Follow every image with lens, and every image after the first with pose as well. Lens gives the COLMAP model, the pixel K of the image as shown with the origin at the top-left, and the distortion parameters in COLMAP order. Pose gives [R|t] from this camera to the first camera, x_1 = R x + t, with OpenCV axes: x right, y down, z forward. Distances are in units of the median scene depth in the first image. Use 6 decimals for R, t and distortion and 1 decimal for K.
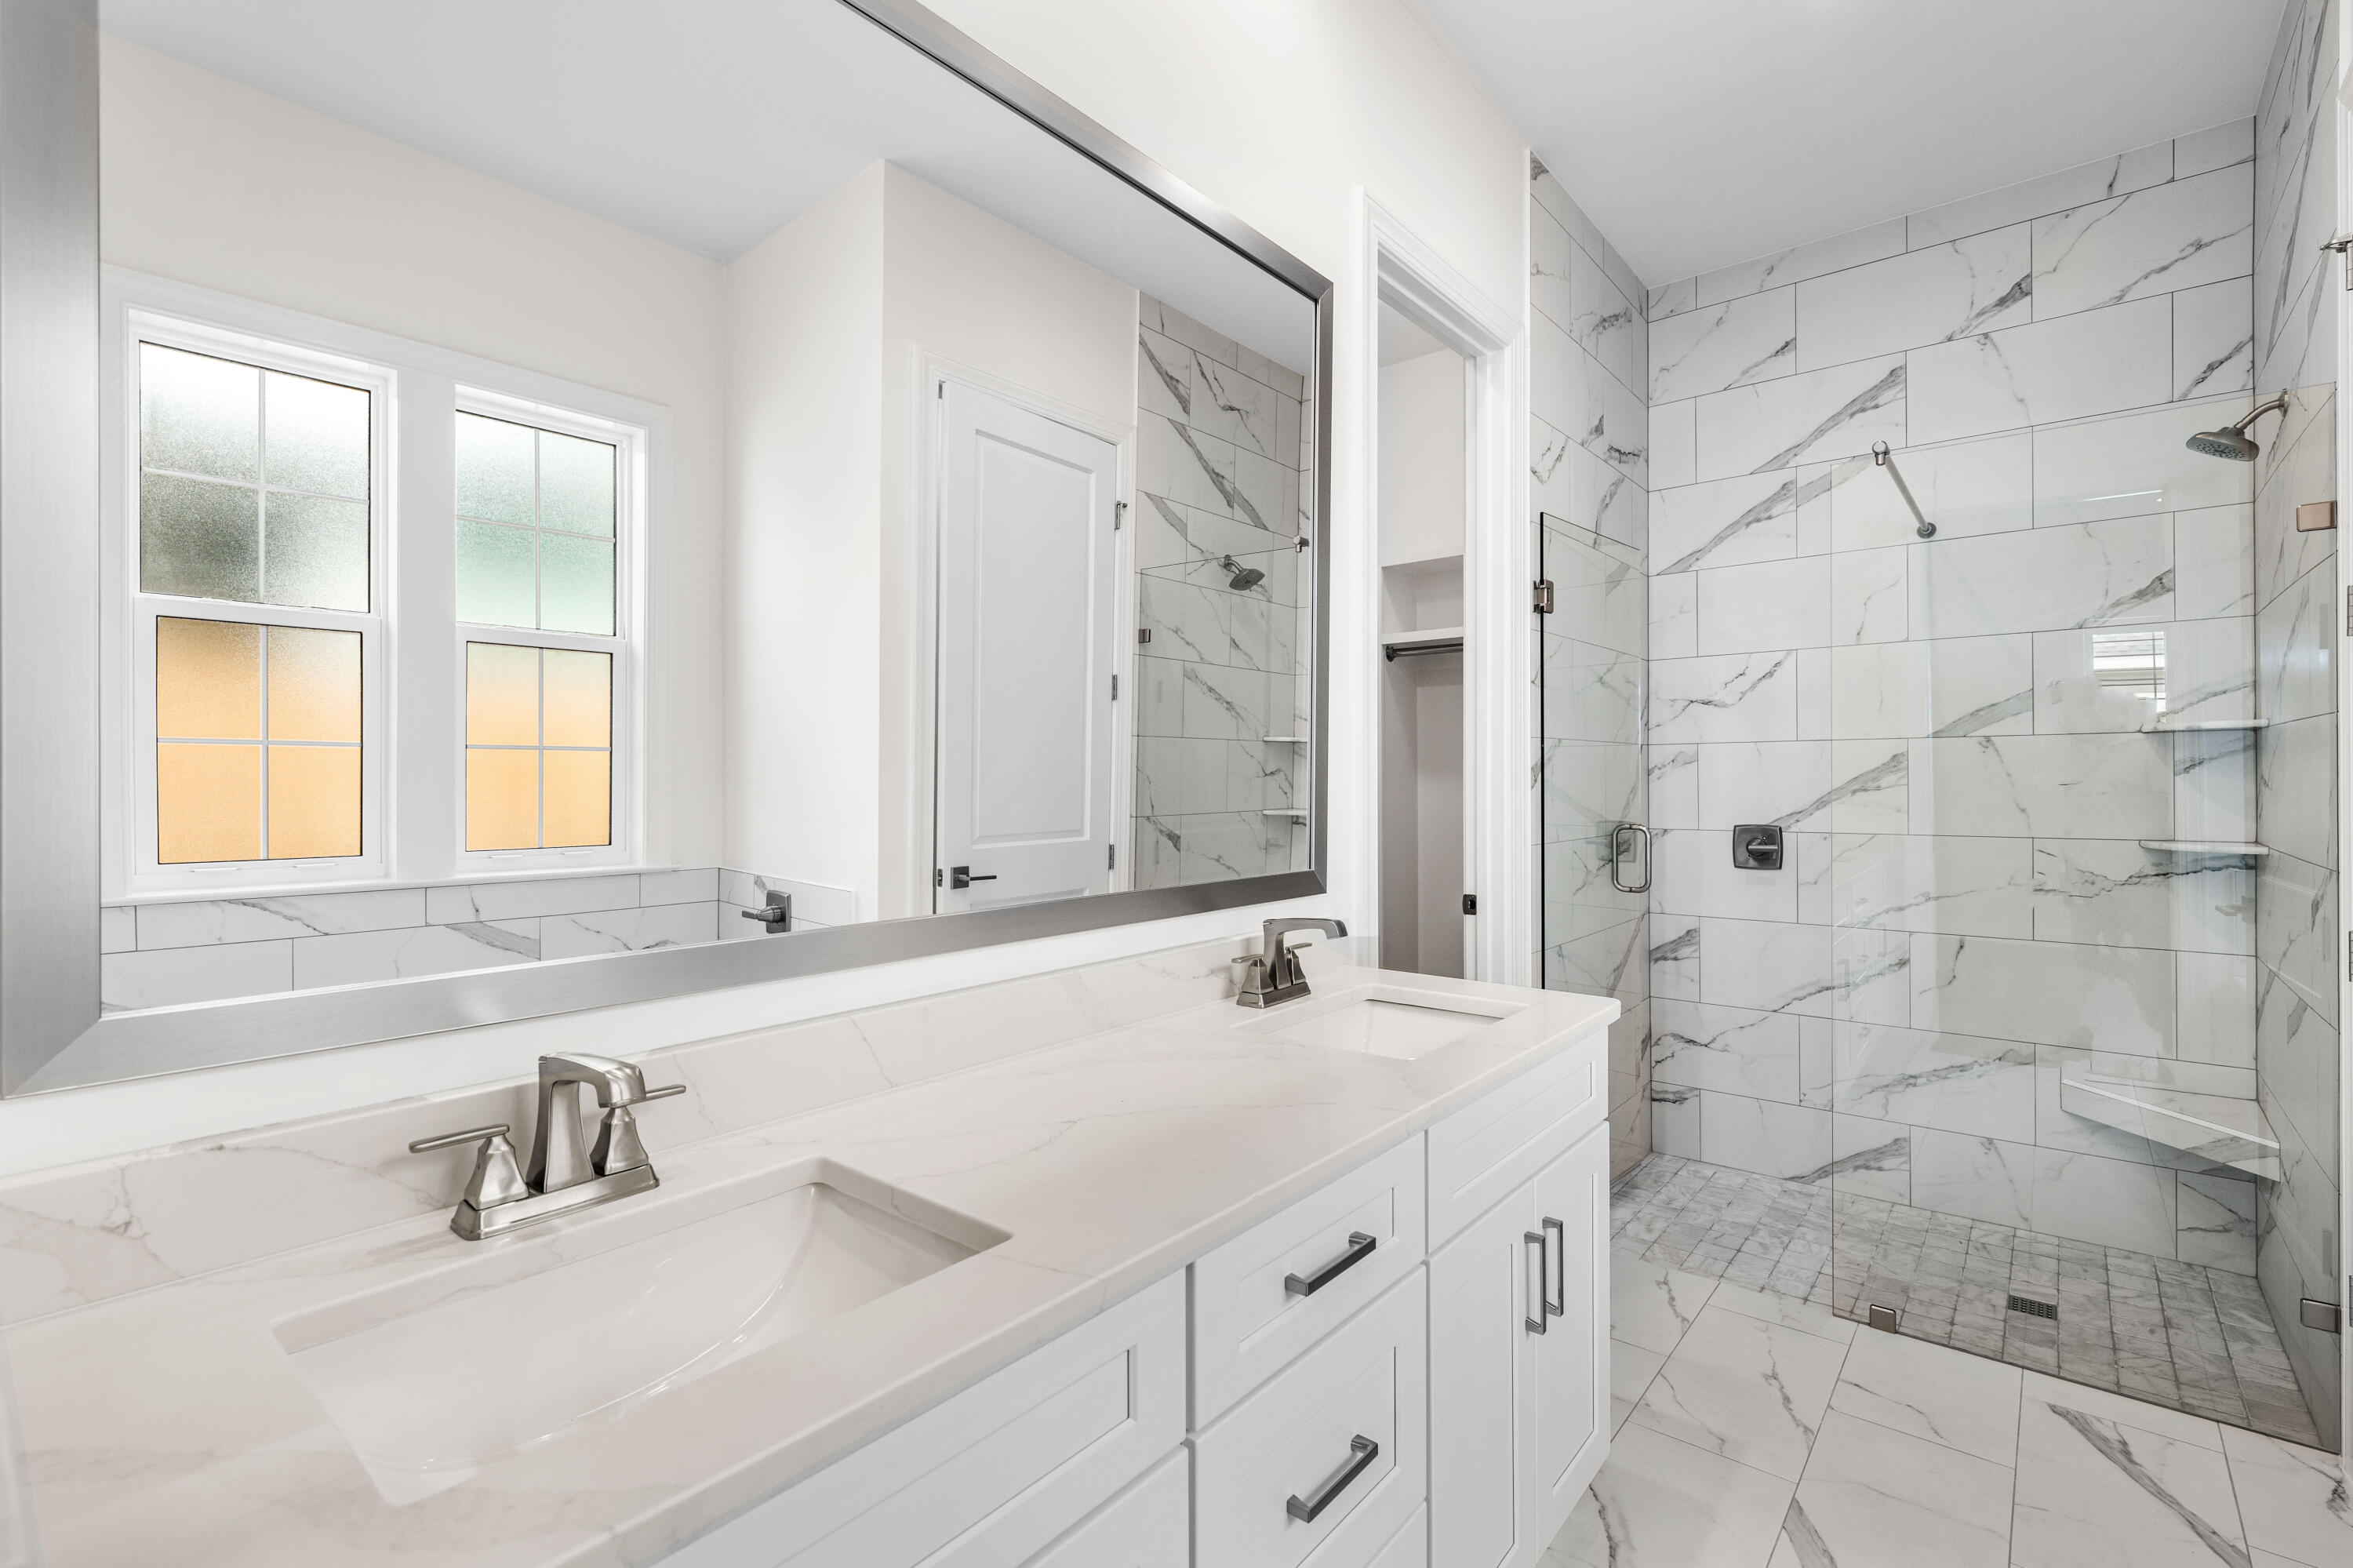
lens RADIAL K [[1082.1, 0, 1182.6], [0, 1082.1, 779.0], [0, 0, 1]] dist [0.002533, 0.000334]
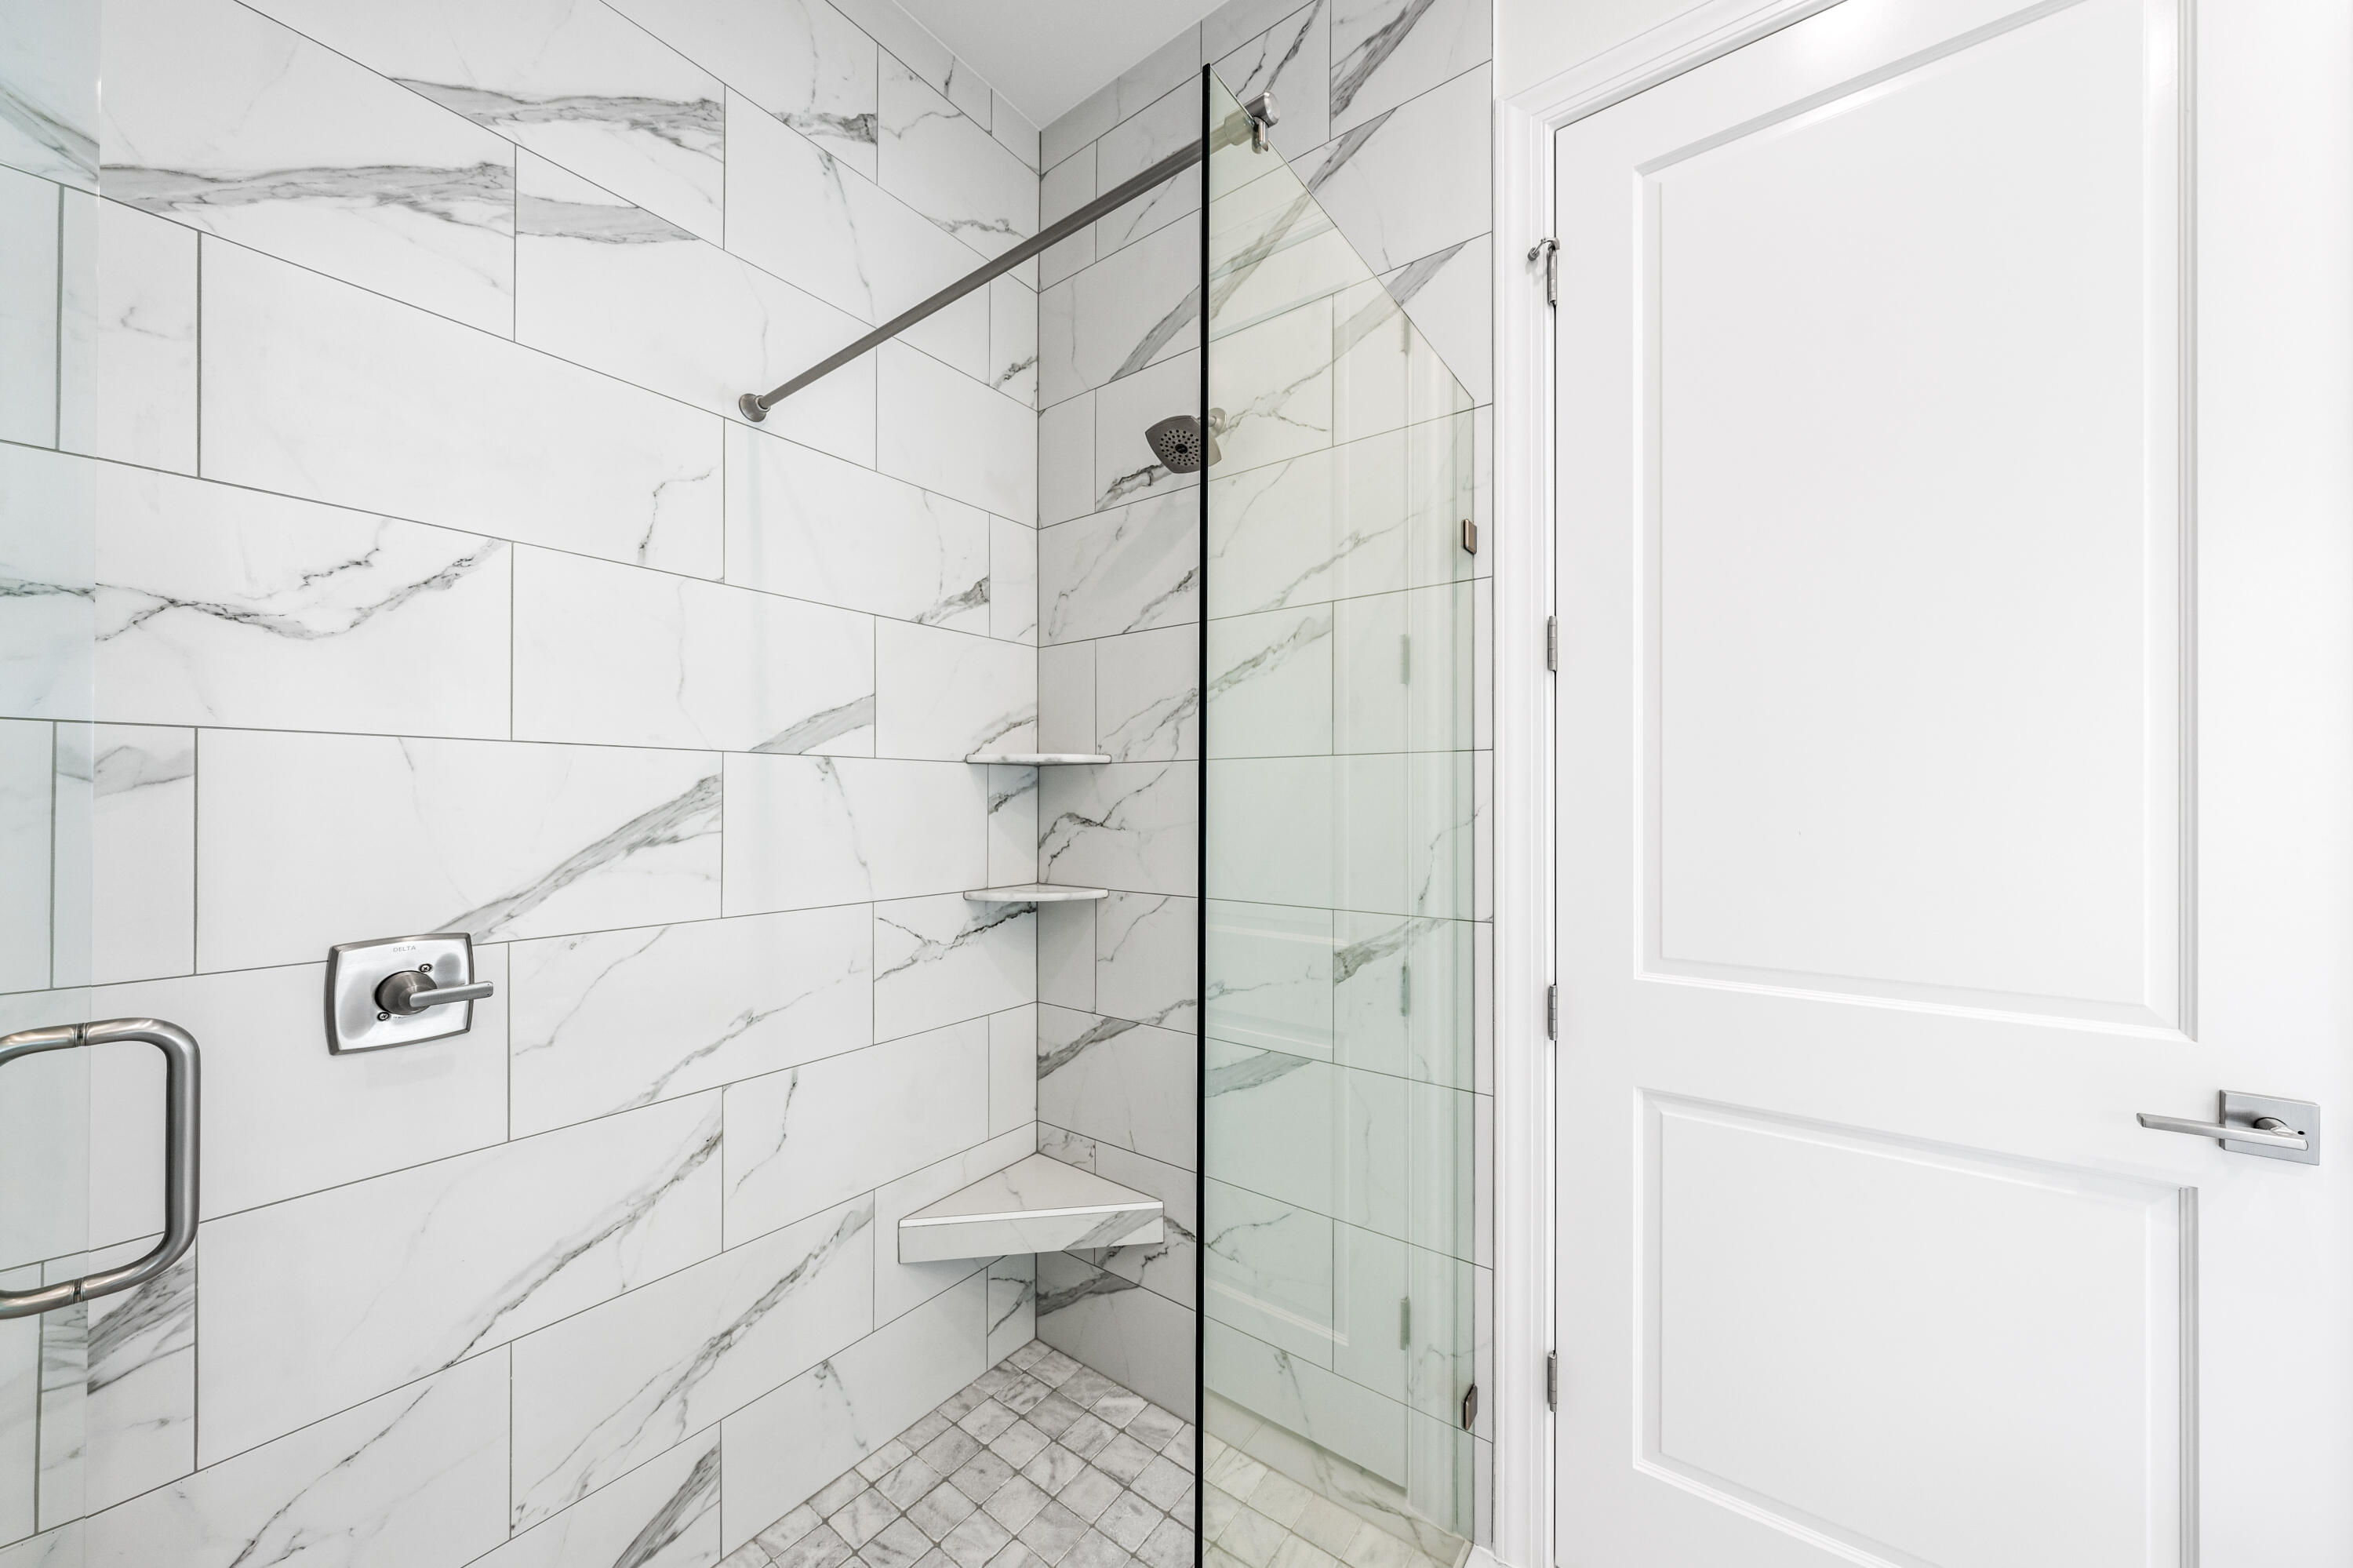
lens RADIAL K [[806.9, 0, 1155.1], [0, 806.9, 800.0], [0, 0, 1]] dist [-0.004239, 0.000760]
pose [[-0.042551, 0.007877, 0.999063, 0.233701], [-0.000495, 0.999969, -0.007905, -0.008432], [-0.999094, -0.000831, -0.042545, 0.800130]]
